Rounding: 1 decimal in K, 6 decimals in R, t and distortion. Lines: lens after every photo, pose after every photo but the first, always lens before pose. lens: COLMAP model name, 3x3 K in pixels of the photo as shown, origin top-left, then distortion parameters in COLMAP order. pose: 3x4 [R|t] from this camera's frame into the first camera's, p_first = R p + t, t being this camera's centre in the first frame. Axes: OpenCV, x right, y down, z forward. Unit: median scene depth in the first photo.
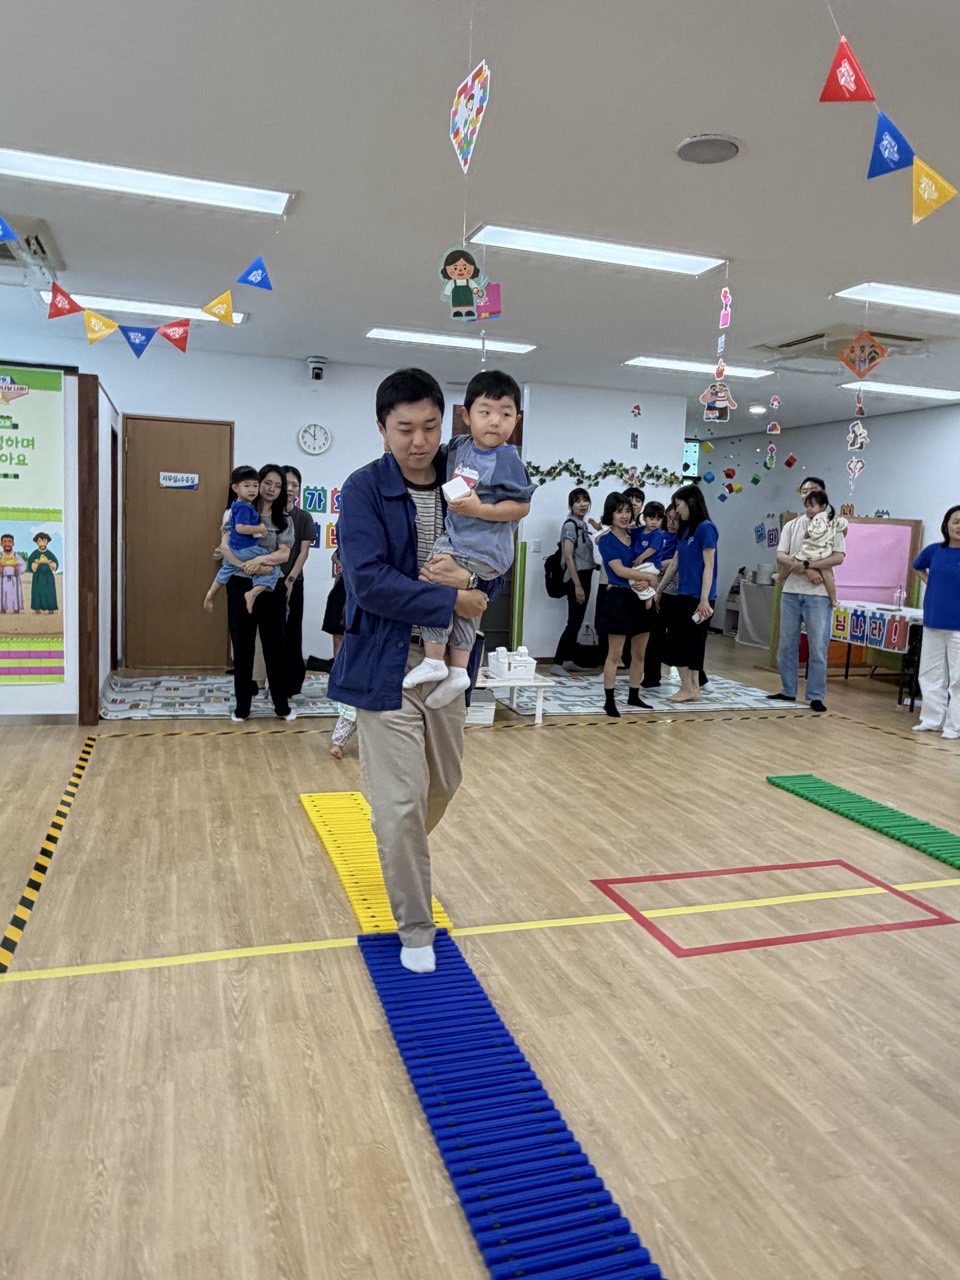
lens RADIAL K [[891.6, 0, 460.8], [0, 891.6, 614.0], [0, 0, 1]] dist [-0.002020, 0.001065]
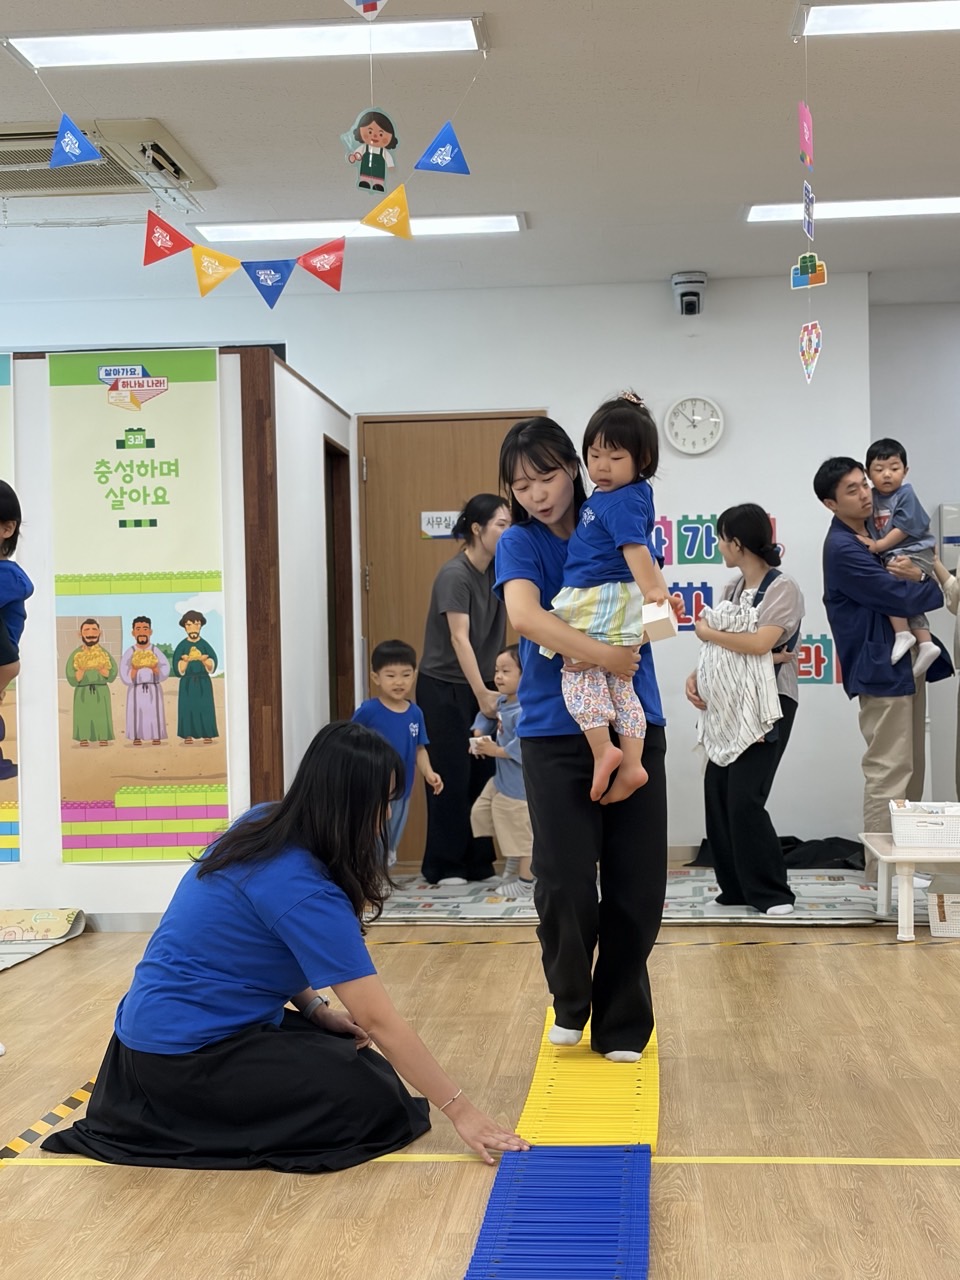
lens RADIAL K [[1999.8, 0, 480.0], [0, 1999.8, 640.0], [0, 0, 1]] dist [0.229279, -0.994653]
pose [[0.924835, -0.063400, -0.375046, 0.232202], [0.023080, 0.993548, -0.111041, 0.087546], [0.379667, 0.094038, 0.920332, -0.195963]]
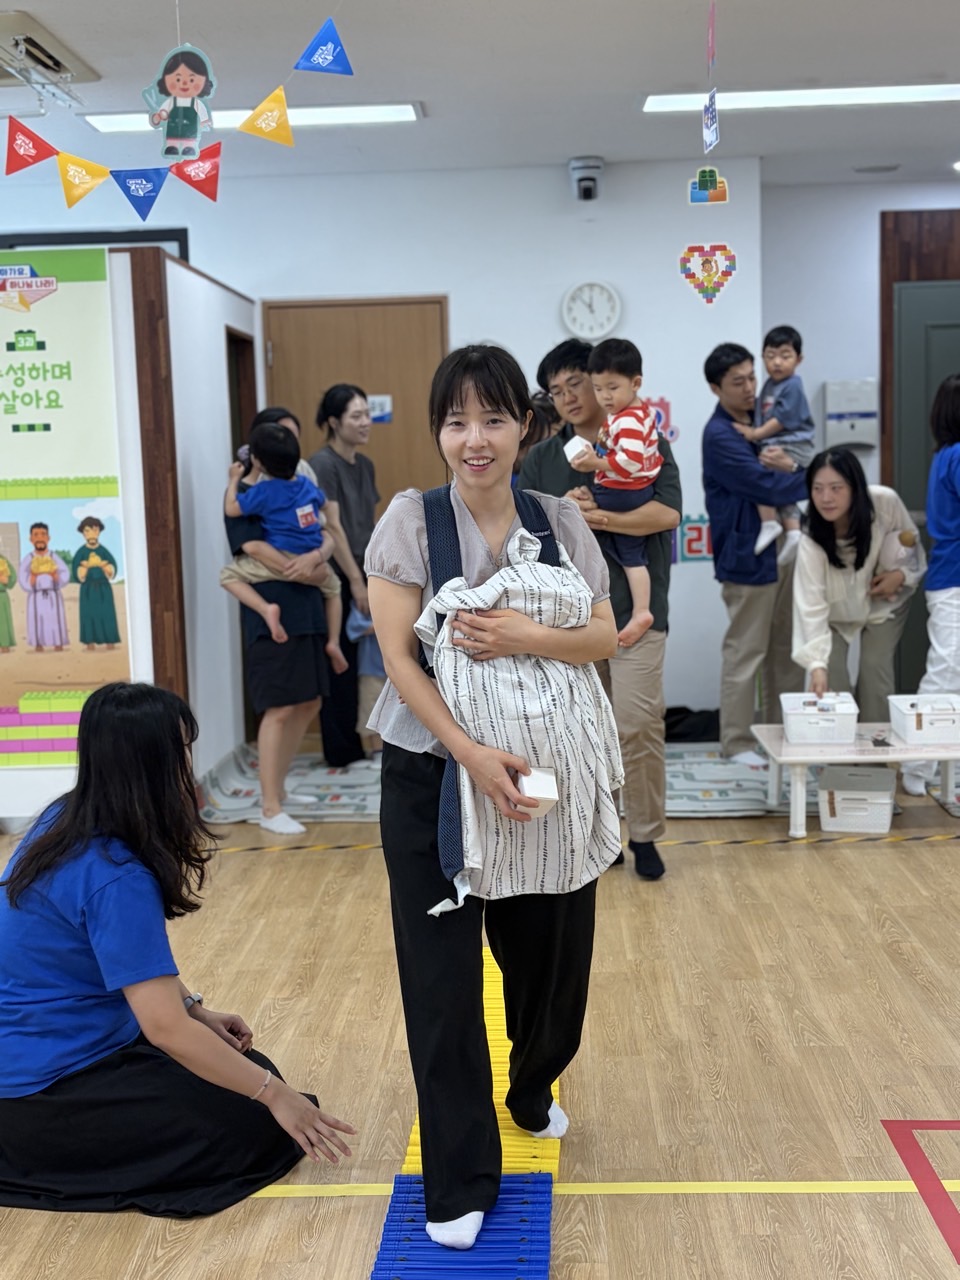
lens RADIAL K [[1729.6, 0, 482.1], [0, 1729.6, 646.8], [0, 0, 1]] dist [0.169005, -0.619257]
pose [[0.940275, -0.034706, -0.338642, 0.183964], [0.037243, 0.999306, 0.000997, 0.006459], [0.338372, -0.013549, 0.940915, -0.030899]]
